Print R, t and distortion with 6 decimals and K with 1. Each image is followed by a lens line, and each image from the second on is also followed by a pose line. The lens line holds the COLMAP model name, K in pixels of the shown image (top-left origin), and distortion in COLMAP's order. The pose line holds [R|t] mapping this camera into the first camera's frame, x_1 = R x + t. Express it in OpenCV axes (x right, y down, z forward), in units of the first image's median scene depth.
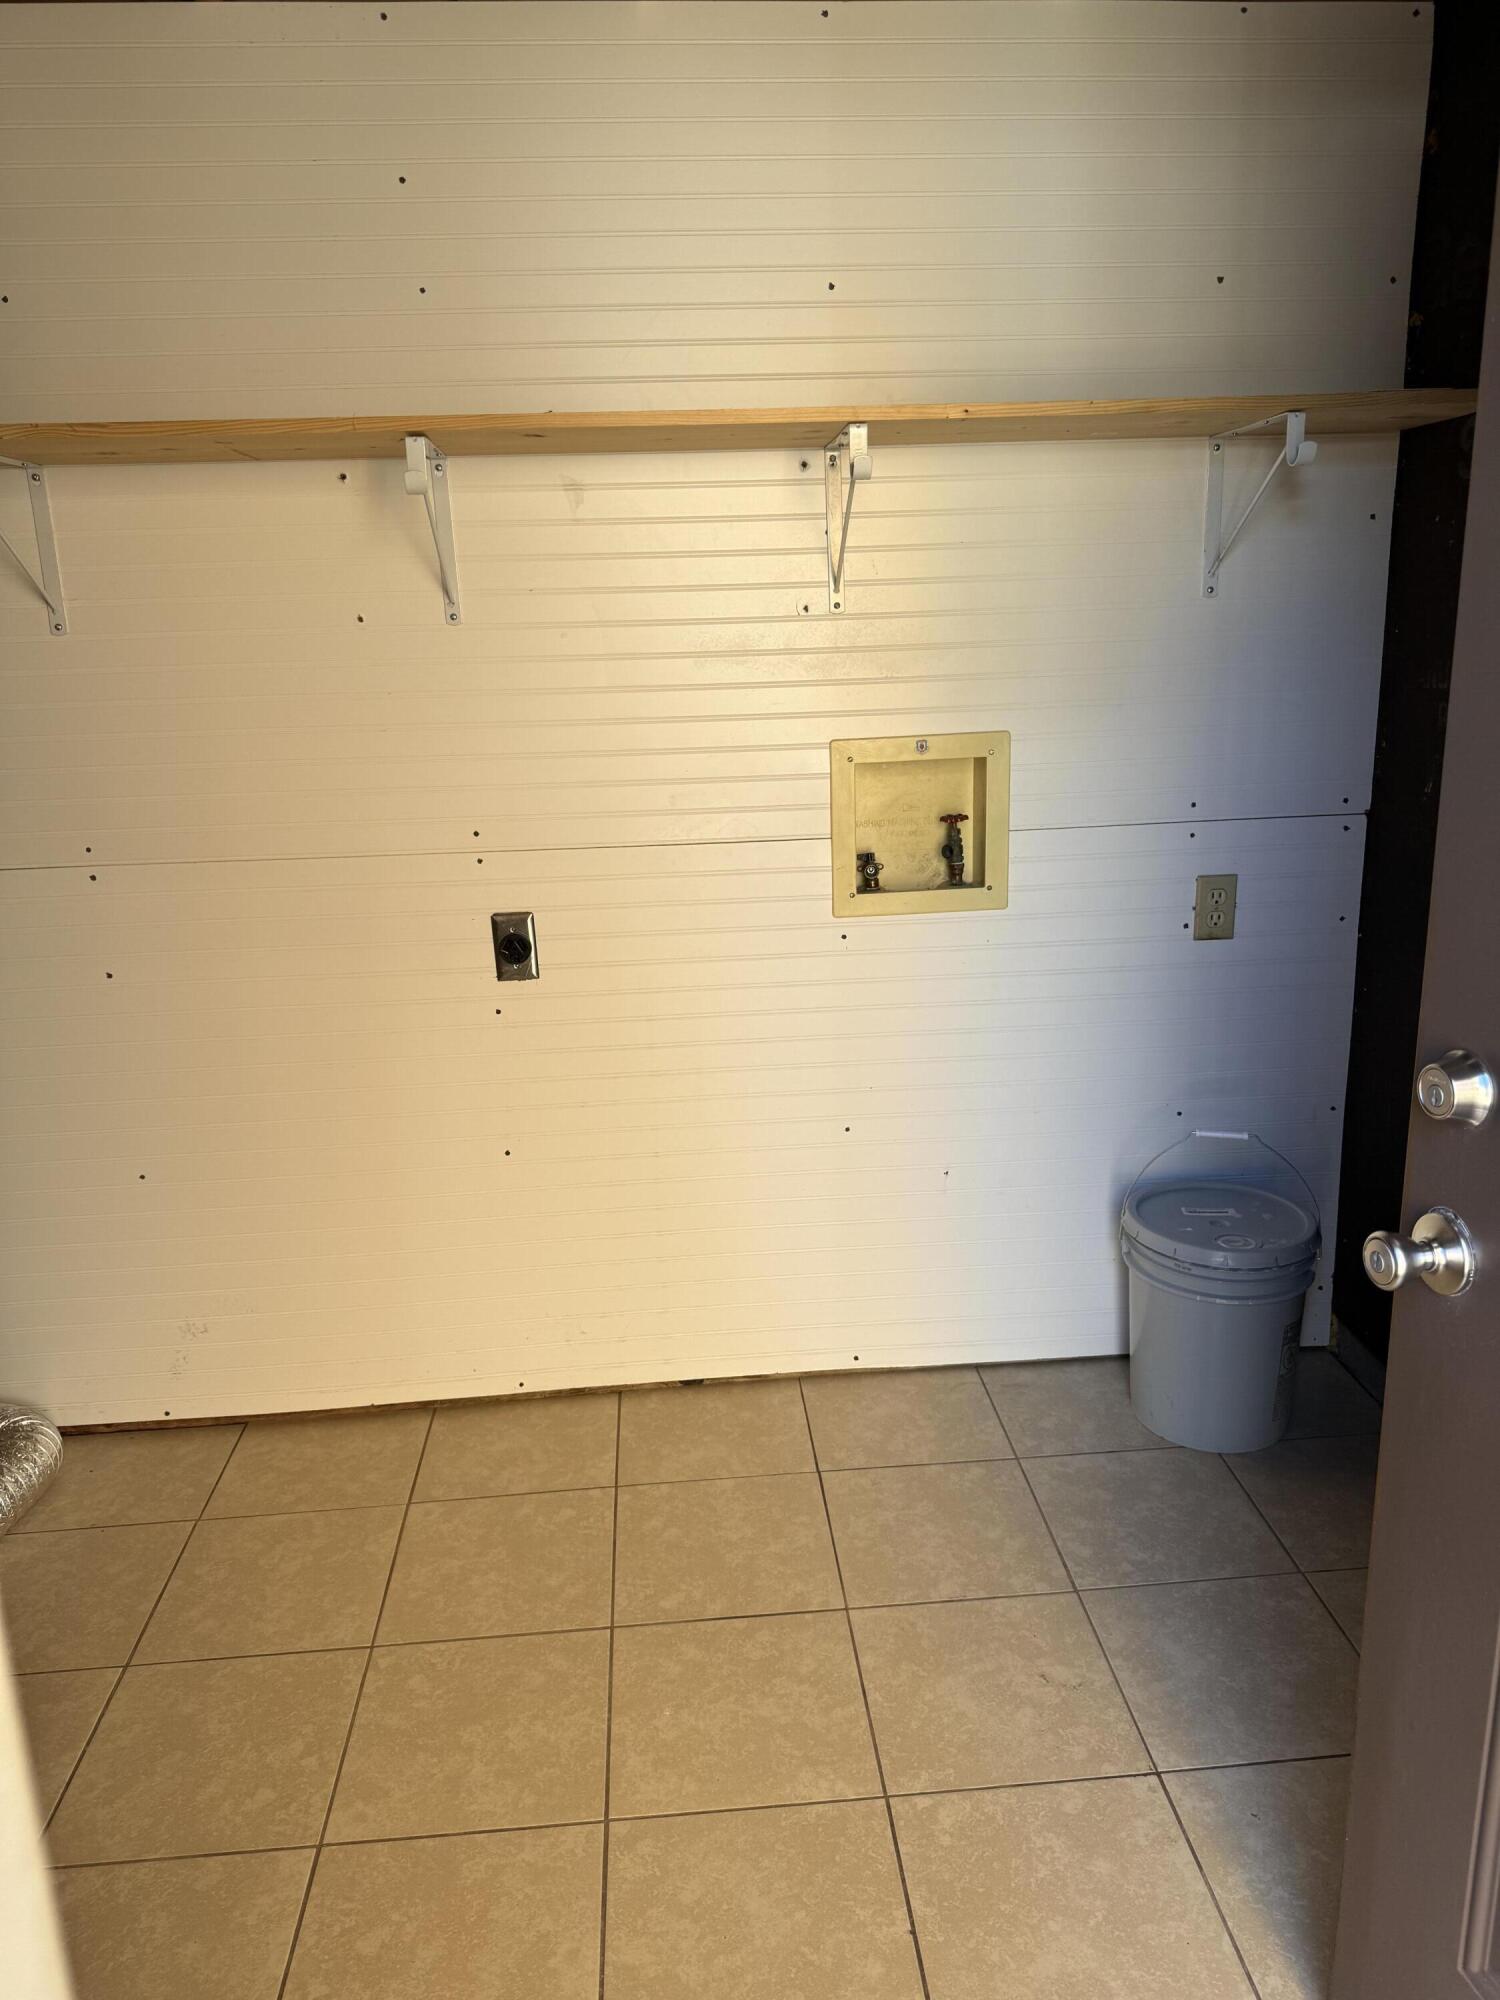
lens RADIAL K [[1409.9, 0, 749.5], [0, 1409.9, 998.0], [0, 0, 1]] dist [-0.009182, -0.011476]
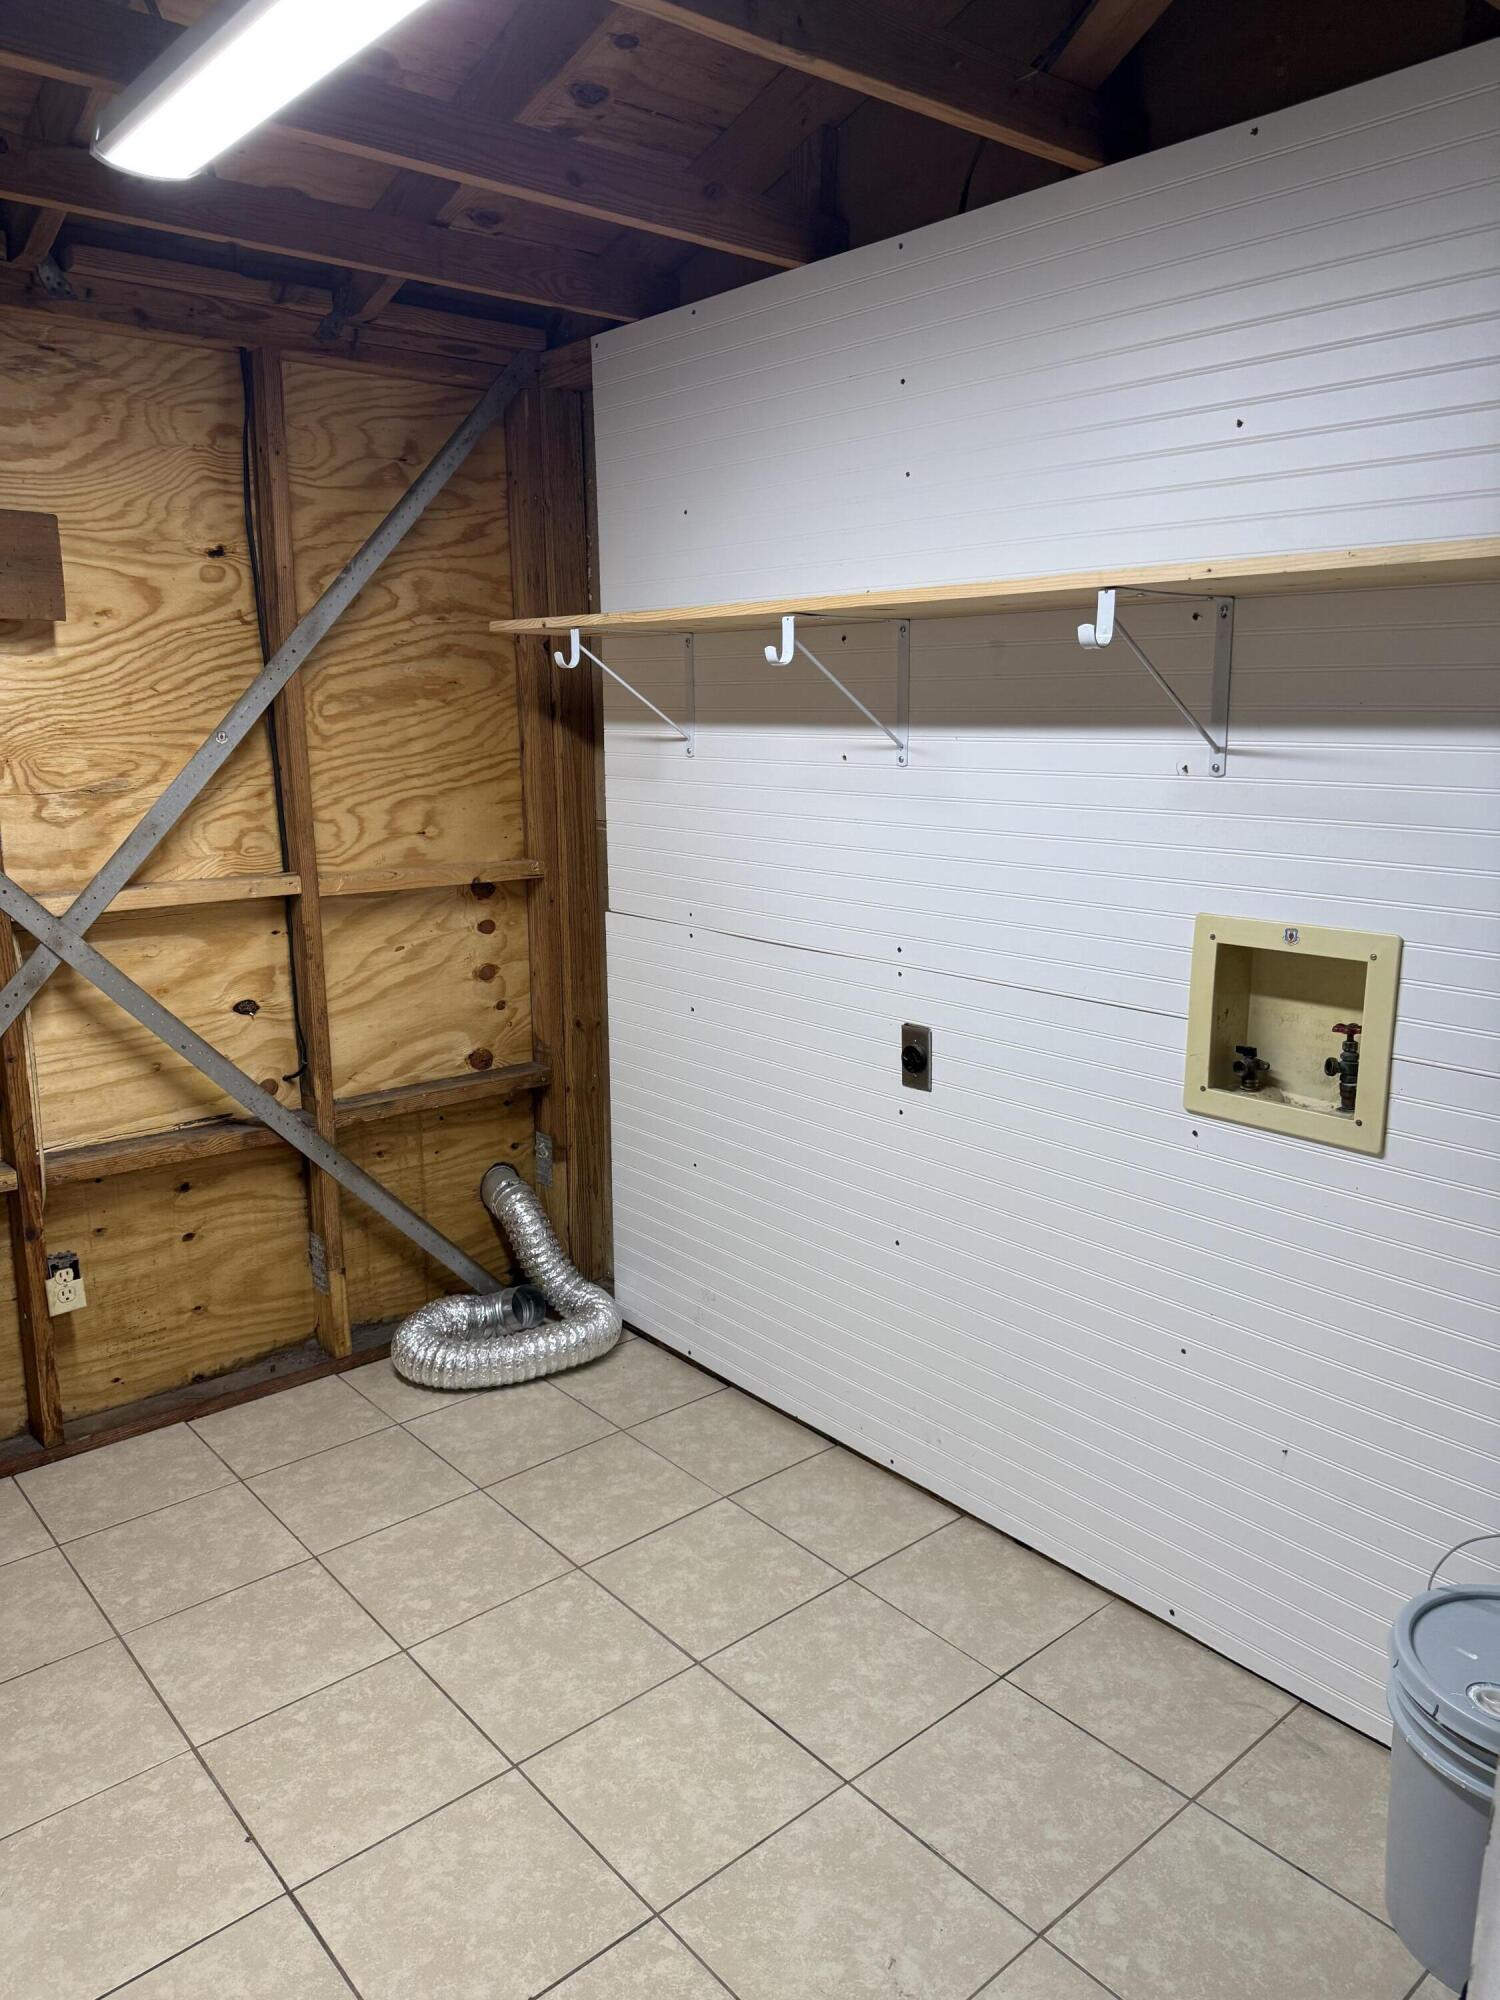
lens RADIAL K [[1409.9, 0, 750.4], [0, 1409.9, 1000.4], [0, 0, 1]] dist [-0.009182, -0.011476]
pose [[0.593461, 0.194218, -0.781078, 0.677714], [-0.225965, 0.971624, 0.069911, -0.144661], [0.772492, 0.135007, 0.620508, 0.267453]]
